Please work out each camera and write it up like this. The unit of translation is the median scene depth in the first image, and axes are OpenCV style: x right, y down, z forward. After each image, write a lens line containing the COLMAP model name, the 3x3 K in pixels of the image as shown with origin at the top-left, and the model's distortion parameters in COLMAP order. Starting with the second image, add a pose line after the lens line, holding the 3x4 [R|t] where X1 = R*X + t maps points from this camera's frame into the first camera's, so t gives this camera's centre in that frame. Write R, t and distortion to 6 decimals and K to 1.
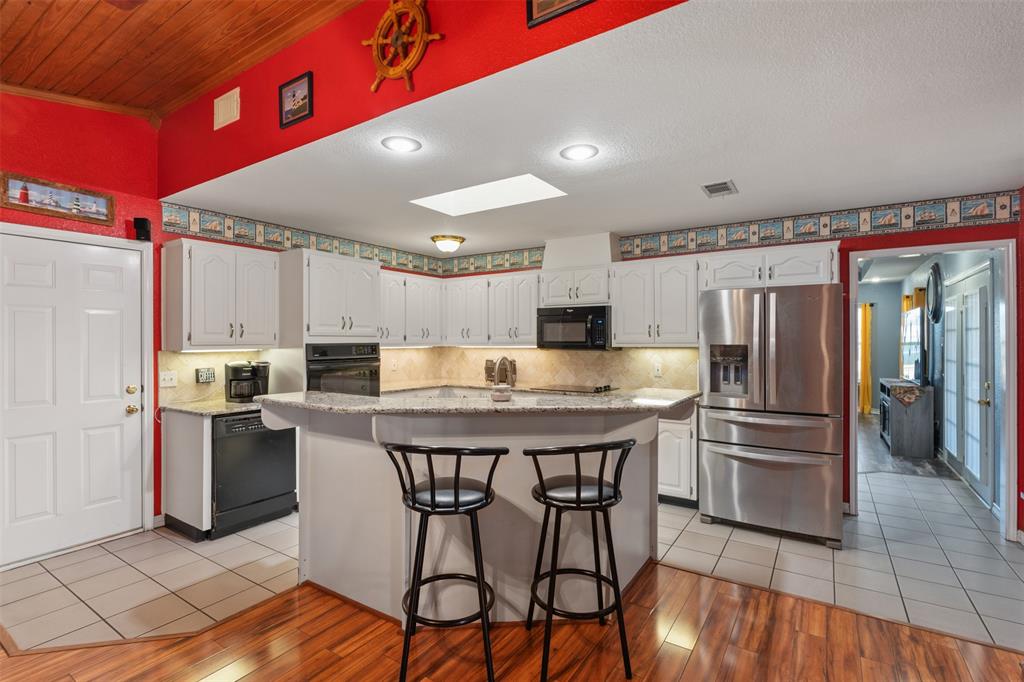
lens RADIAL K [[478.8, 0, 512.0], [0, 478.8, 341.0], [0, 0, 1]] dist [0.000953, -0.000042]
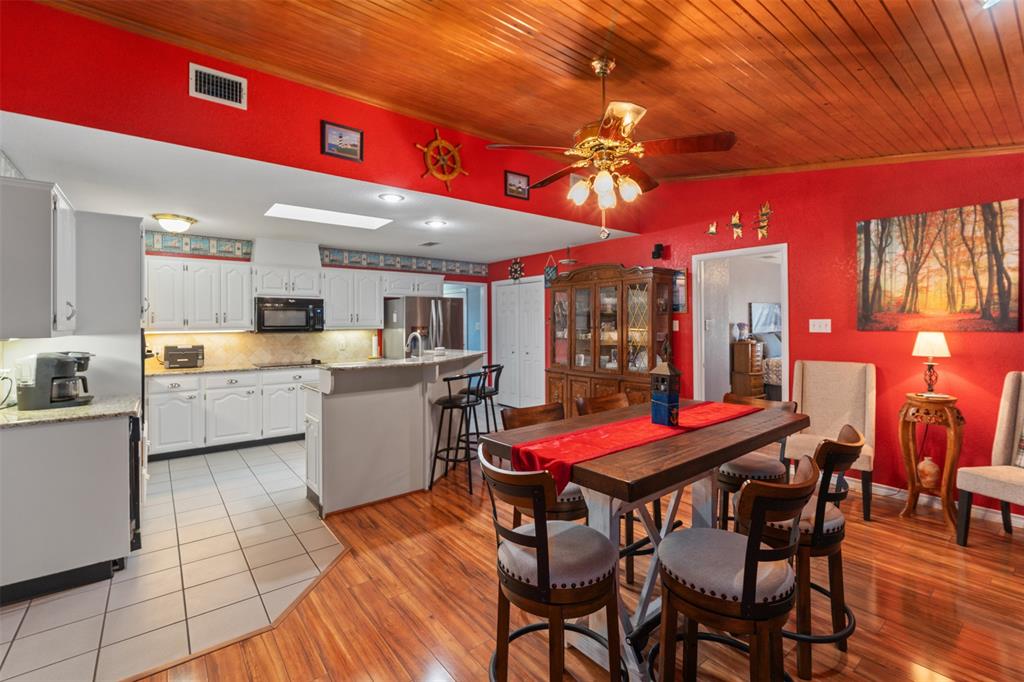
lens RADIAL K [[455.9, 0, 511.2], [0, 455.9, 319.7], [0, 0, 1]] dist [-0.000954, 0.000013]
pose [[0.314873, 0.009430, 0.949087, -0.828160], [0.009436, 0.999870, -0.013065, 0.006535], [-0.949087, 0.013070, 0.314743, 0.091731]]
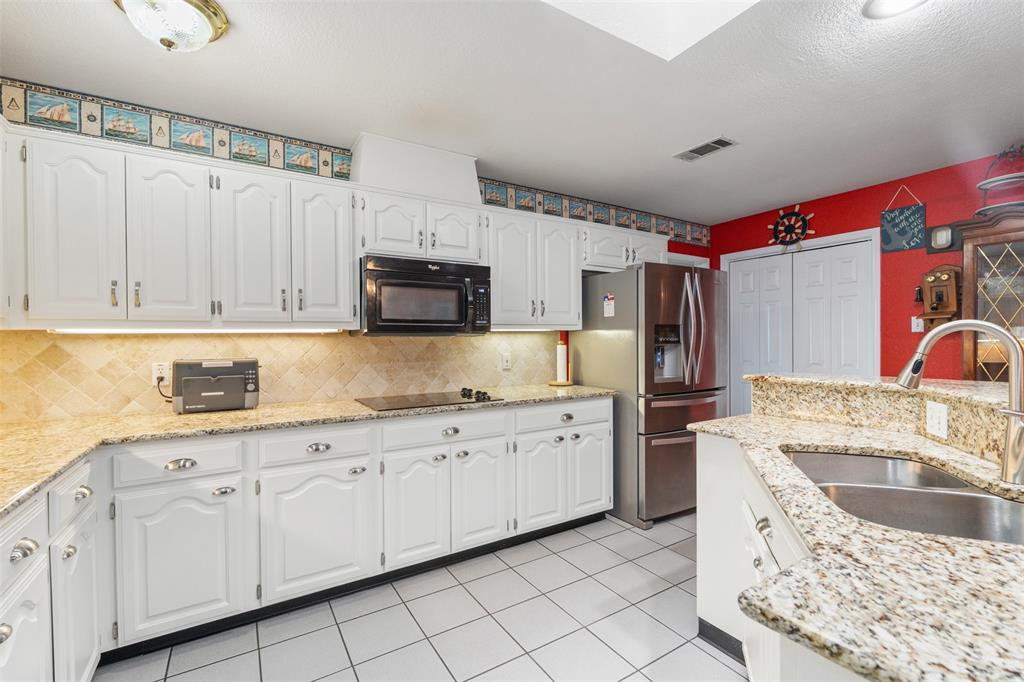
lens RADIAL K [[443.9, 0, 512.0], [0, 443.9, 341.0], [0, 0, 1]] dist [-0.003611, -0.000146]
pose [[0.418089, -0.006185, 0.908385, -0.337094], [0.008582, 0.999959, 0.002859, 0.026233], [-0.908365, 0.006601, 0.418125, 0.692597]]
